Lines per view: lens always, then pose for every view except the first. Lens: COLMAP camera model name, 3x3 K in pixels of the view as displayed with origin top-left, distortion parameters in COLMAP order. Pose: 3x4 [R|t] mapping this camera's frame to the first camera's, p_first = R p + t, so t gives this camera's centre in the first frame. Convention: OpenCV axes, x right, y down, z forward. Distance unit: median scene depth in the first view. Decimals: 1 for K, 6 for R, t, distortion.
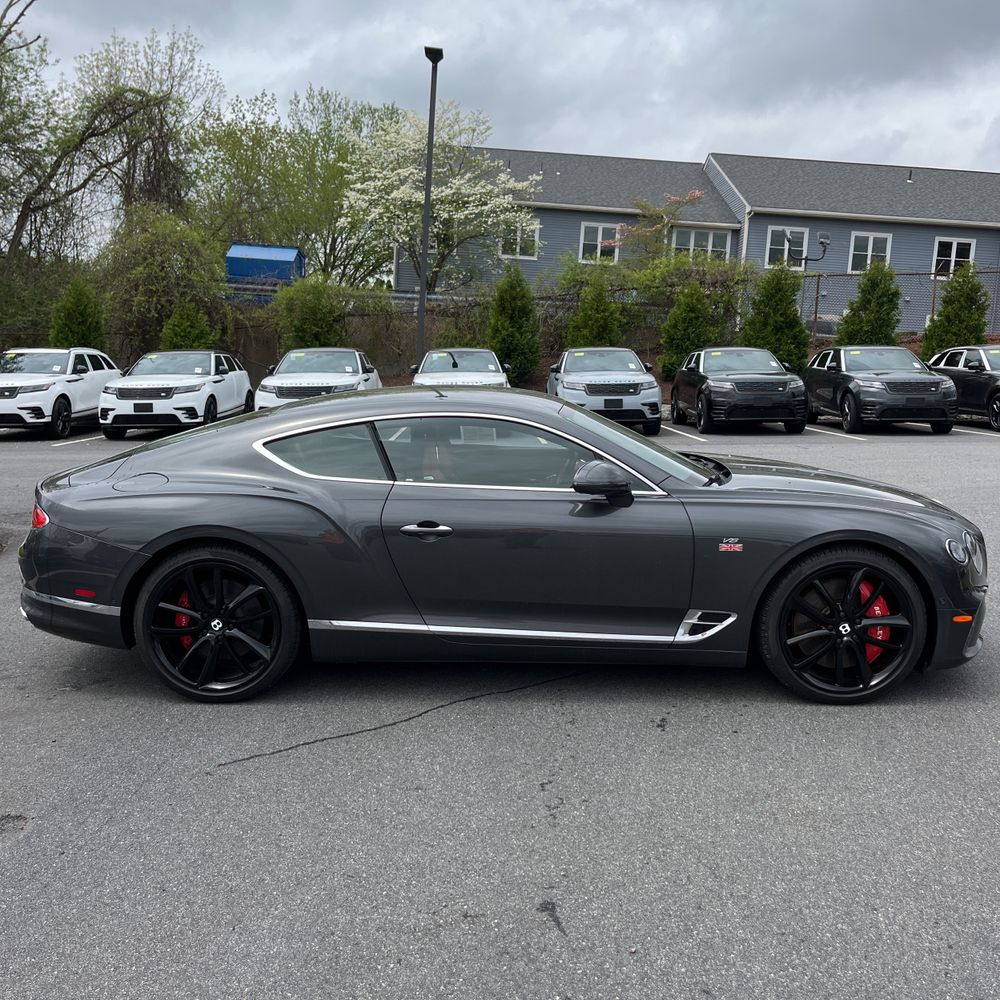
lens RADIAL K [[990.6, 0, 519.9], [0, 990.6, 500.4], [0, 0, 1]] dist [0.048716, -0.058898]
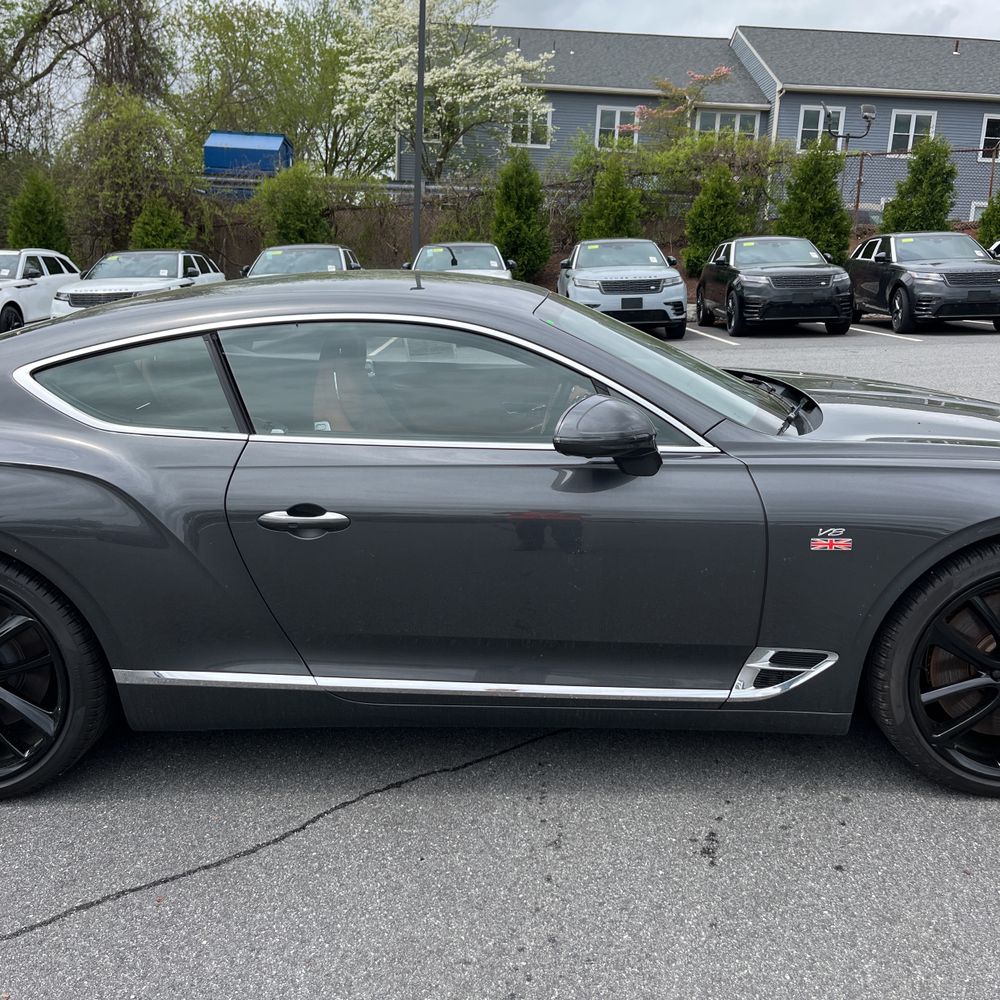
lens RADIAL K [[995.3, 0, 516.7], [0, 995.3, 501.8], [0, 0, 1]] dist [0.006429, 0.033345]
pose [[0.999678, -0.010873, -0.022938, 0.008555], [0.013027, 0.995300, 0.095959, -0.006772], [0.021787, -0.096226, 0.995121, 0.082474]]
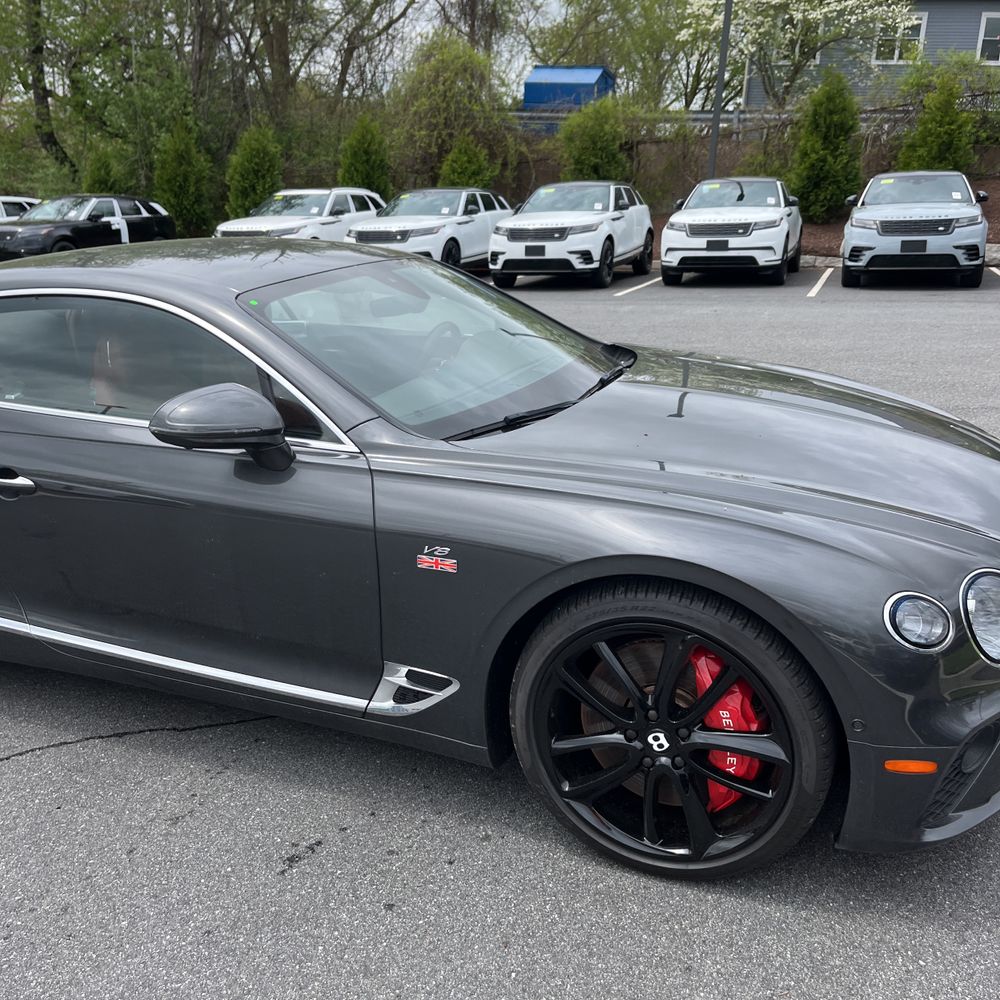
lens RADIAL K [[990.6, 0, 519.9], [0, 990.6, 500.4], [0, 0, 1]] dist [0.048716, -0.058898]
pose [[0.928294, 0.092647, -0.360121, 0.085515], [-0.034750, 0.985840, 0.164048, -0.014349], [0.370221, -0.139771, 0.918369, 0.104548]]
